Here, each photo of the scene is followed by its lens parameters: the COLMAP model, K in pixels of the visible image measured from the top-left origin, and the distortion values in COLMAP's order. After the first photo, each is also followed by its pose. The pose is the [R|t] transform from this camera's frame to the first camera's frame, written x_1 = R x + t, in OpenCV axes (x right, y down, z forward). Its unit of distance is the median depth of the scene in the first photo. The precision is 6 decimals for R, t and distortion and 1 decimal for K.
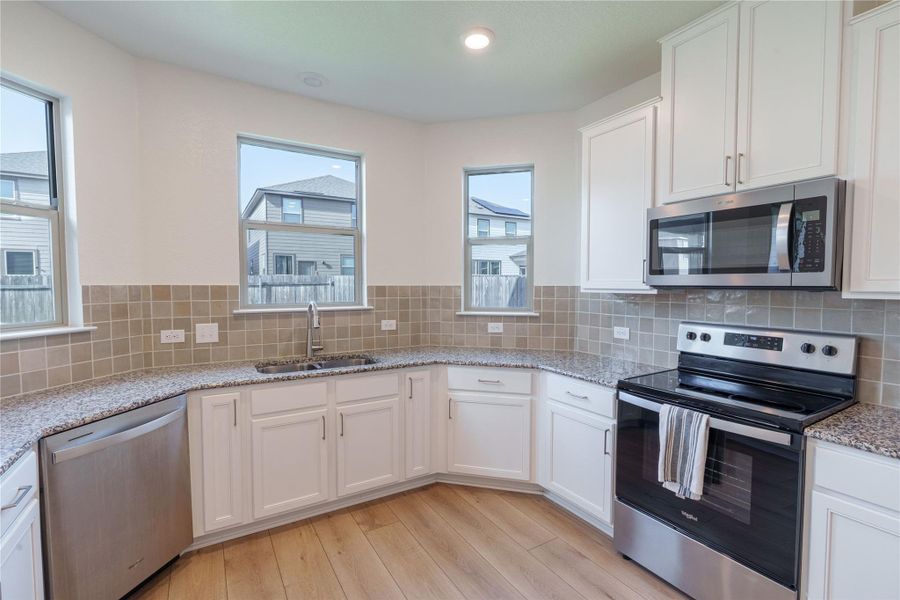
lens RADIAL K [[407.9, 0, 446.6], [0, 407.9, 300.8], [0, 0, 1]] dist [0.000080, 0.000648]
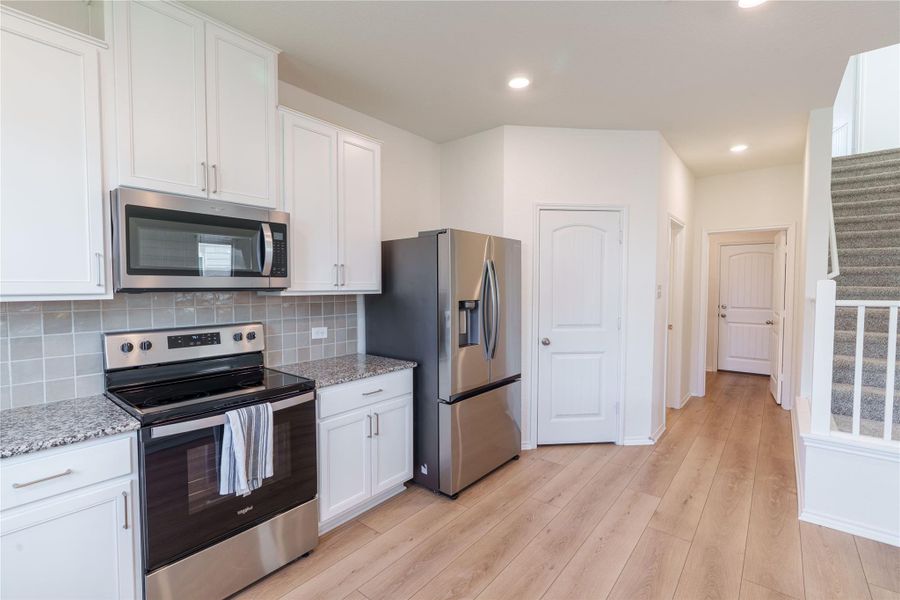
lens RADIAL K [[407.9, 0, 446.6], [0, 407.9, 300.8], [0, 0, 1]] dist [0.000080, 0.000648]
pose [[-0.339942, -0.036350, 0.939744, -0.664061], [0.041312, 0.997711, 0.053536, -0.046400], [-0.939538, 0.057022, -0.337662, 1.044948]]
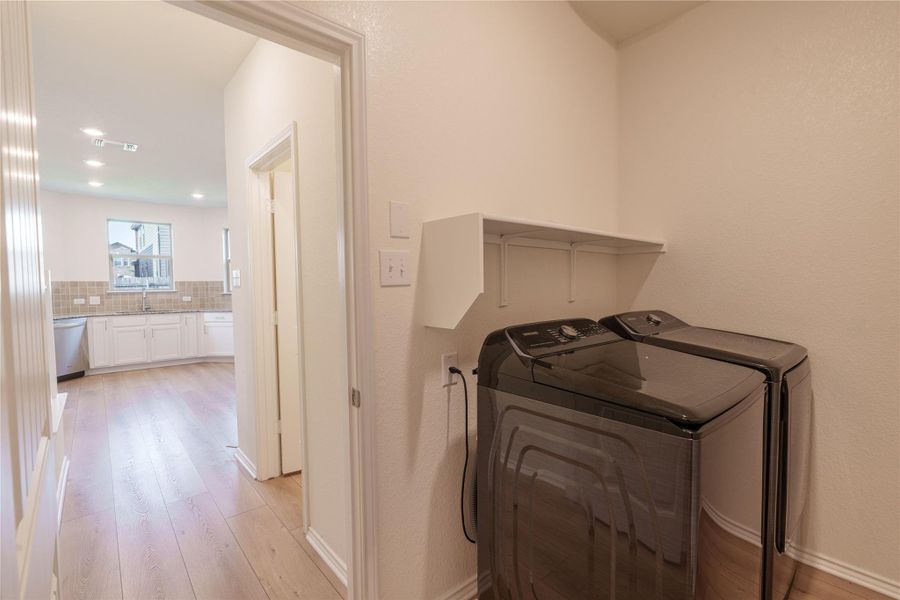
lens RADIAL K [[407.9, 0, 446.6], [0, 407.9, 300.8], [0, 0, 1]] dist [0.000080, 0.000648]
pose [[0.984767, -0.018066, 0.172938, 0.840750], [0.017970, 0.999836, 0.002117, 0.088191], [-0.172947, 0.001023, 0.984931, -1.397898]]
